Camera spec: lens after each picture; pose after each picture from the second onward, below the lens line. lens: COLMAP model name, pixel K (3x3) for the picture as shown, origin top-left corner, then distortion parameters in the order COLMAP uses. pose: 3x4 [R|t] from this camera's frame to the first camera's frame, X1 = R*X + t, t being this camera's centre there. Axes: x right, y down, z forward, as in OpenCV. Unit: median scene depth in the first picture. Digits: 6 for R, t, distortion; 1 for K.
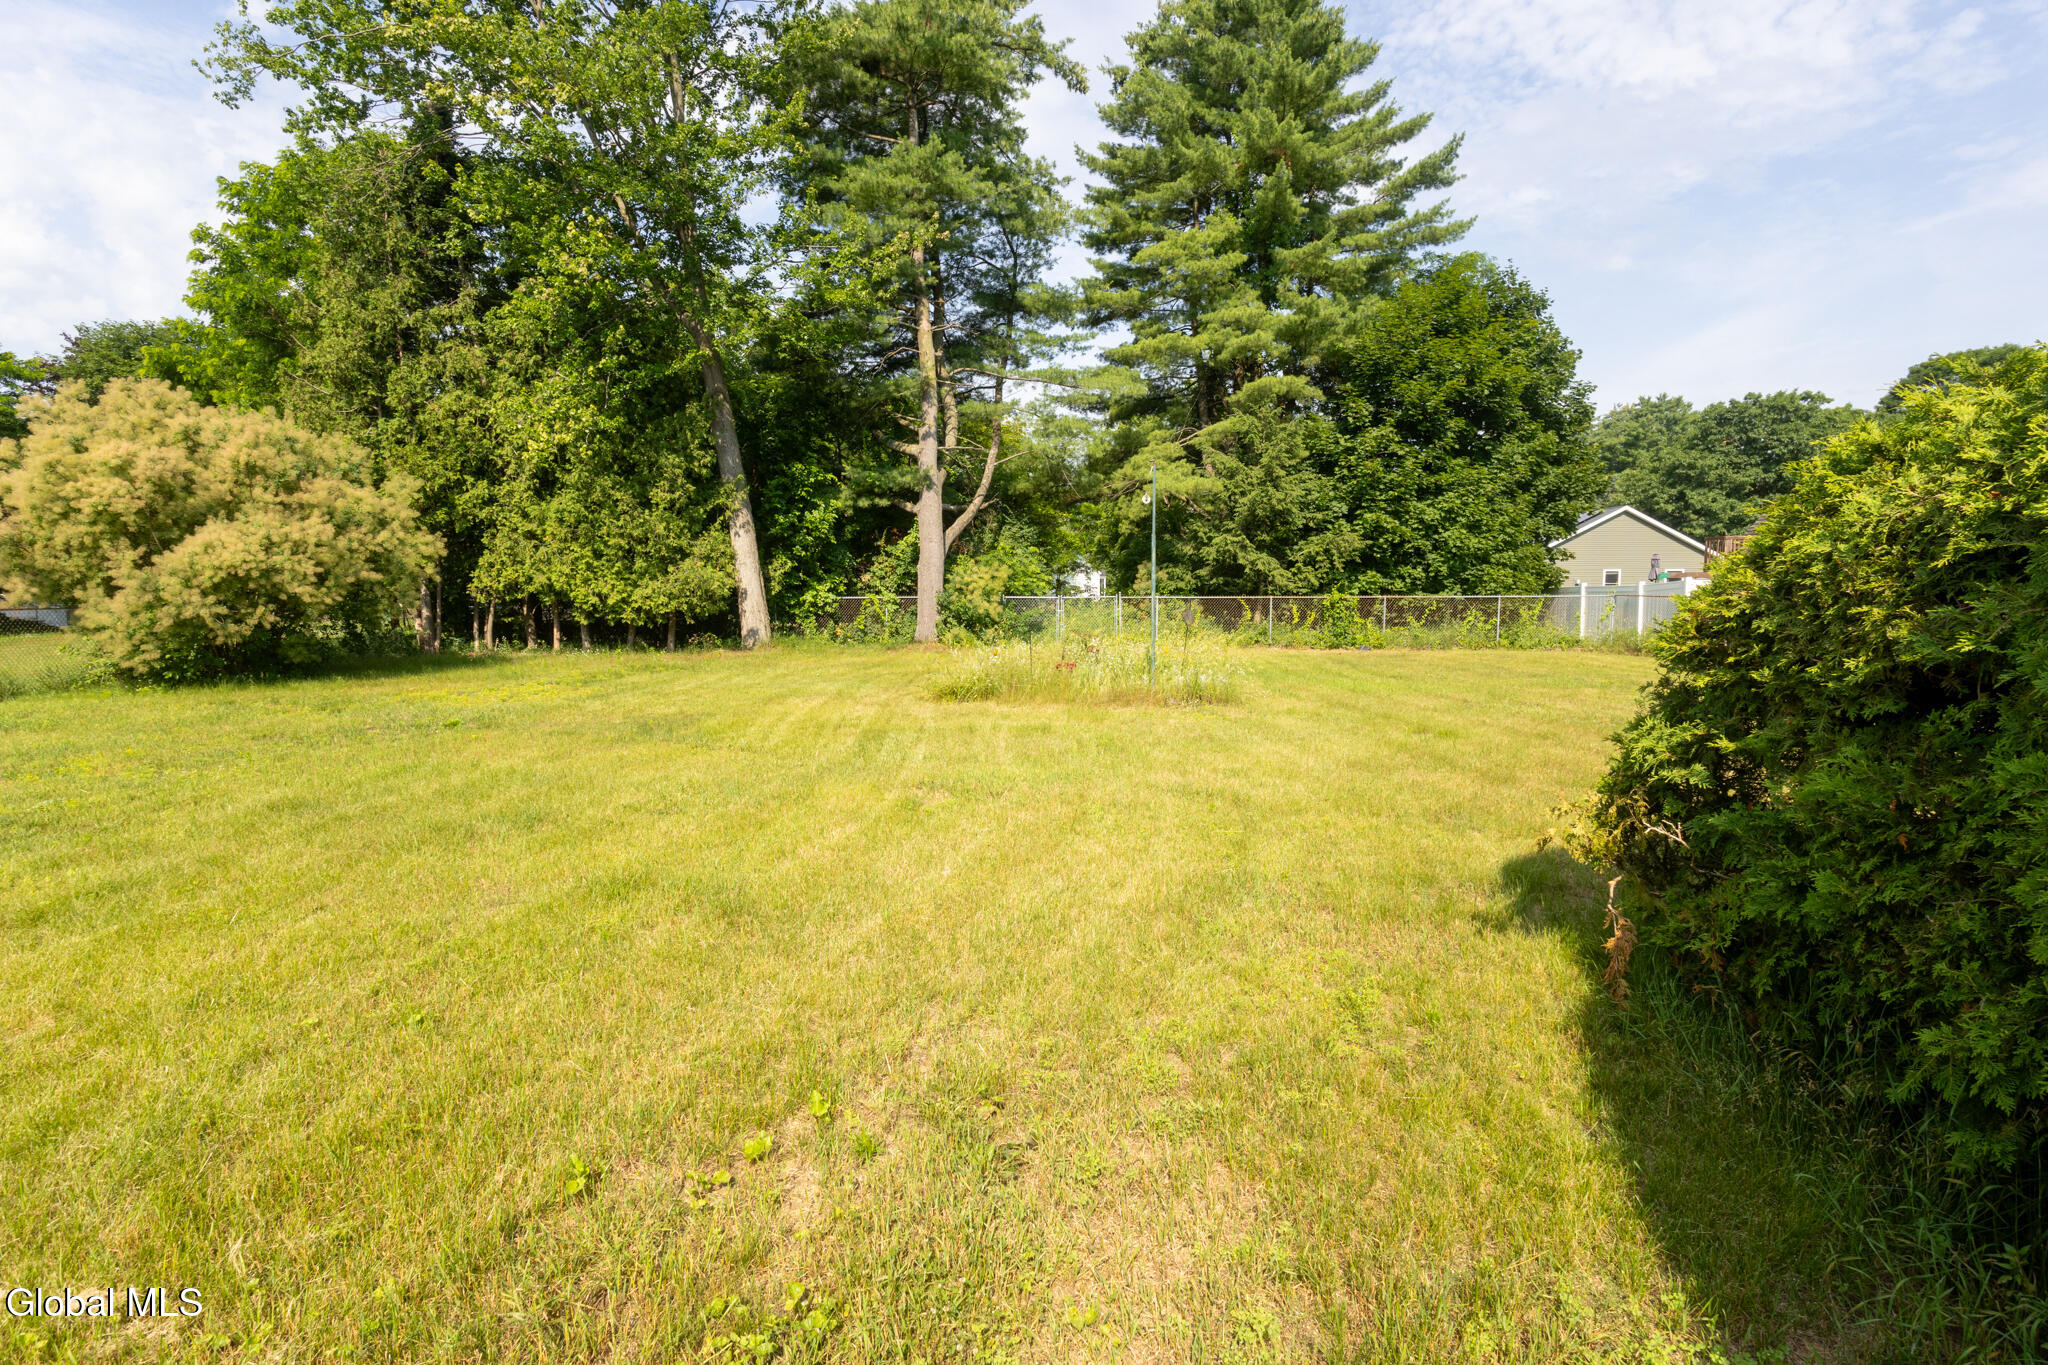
lens RADIAL K [[968.0, 0, 1034.8], [0, 968.0, 679.7], [0, 0, 1]] dist [-0.012244, 0.000409]
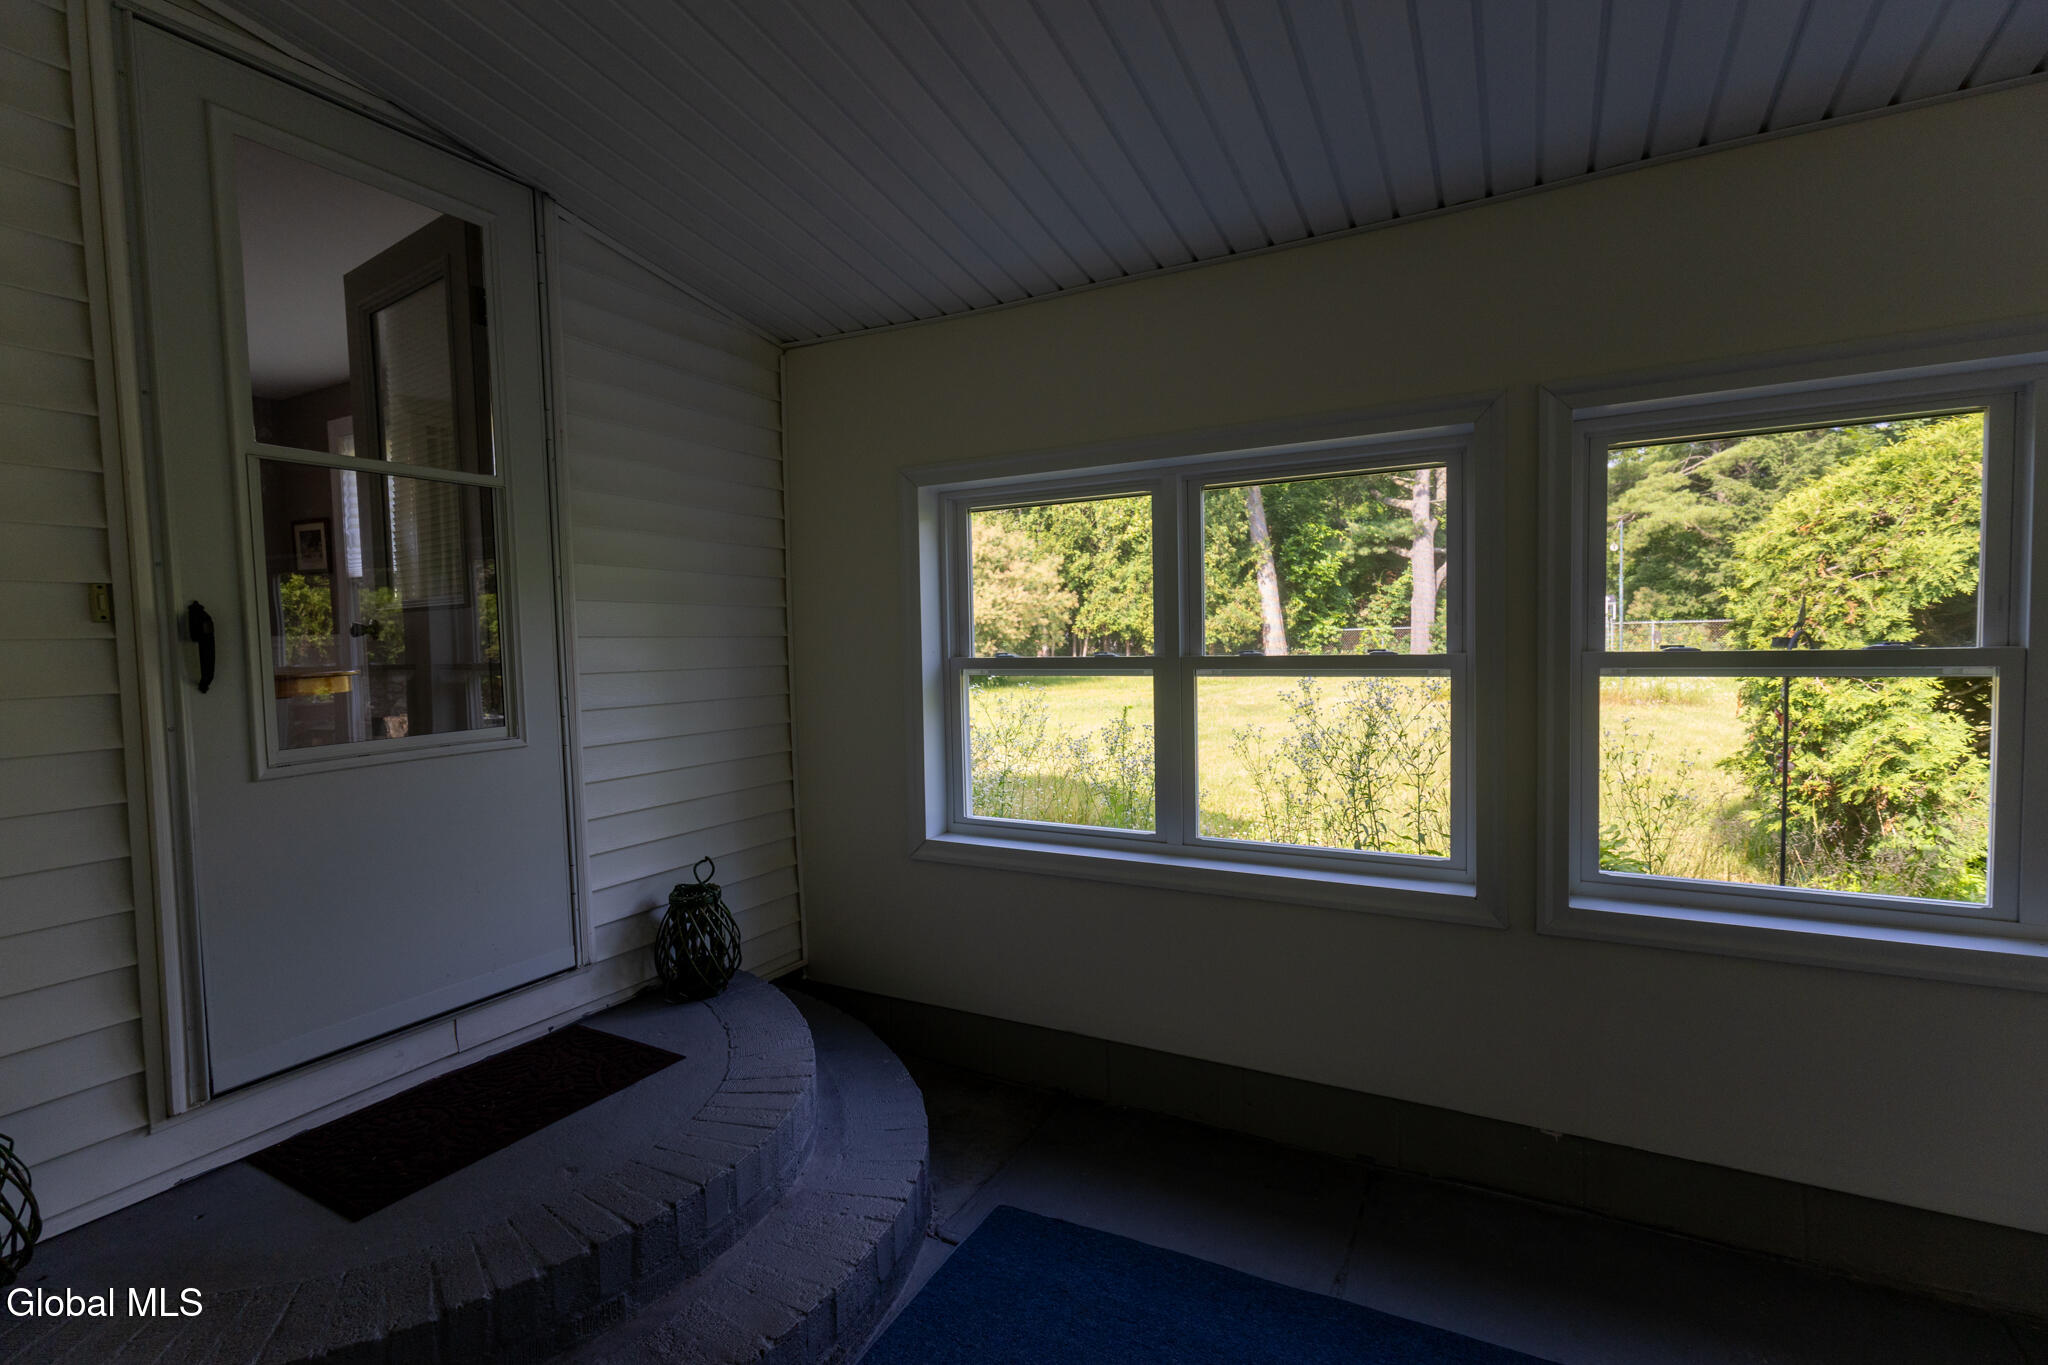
lens RADIAL K [[941.3, 0, 1023.2], [0, 941.3, 679.8], [0, 0, 1]] dist [0.002562, 0.000879]
pose [[0.881900, 0.002618, -0.471429, 0.004396], [-0.019228, 0.999352, -0.030421, 0.023331], [0.471044, 0.035893, 0.881379, -0.247146]]
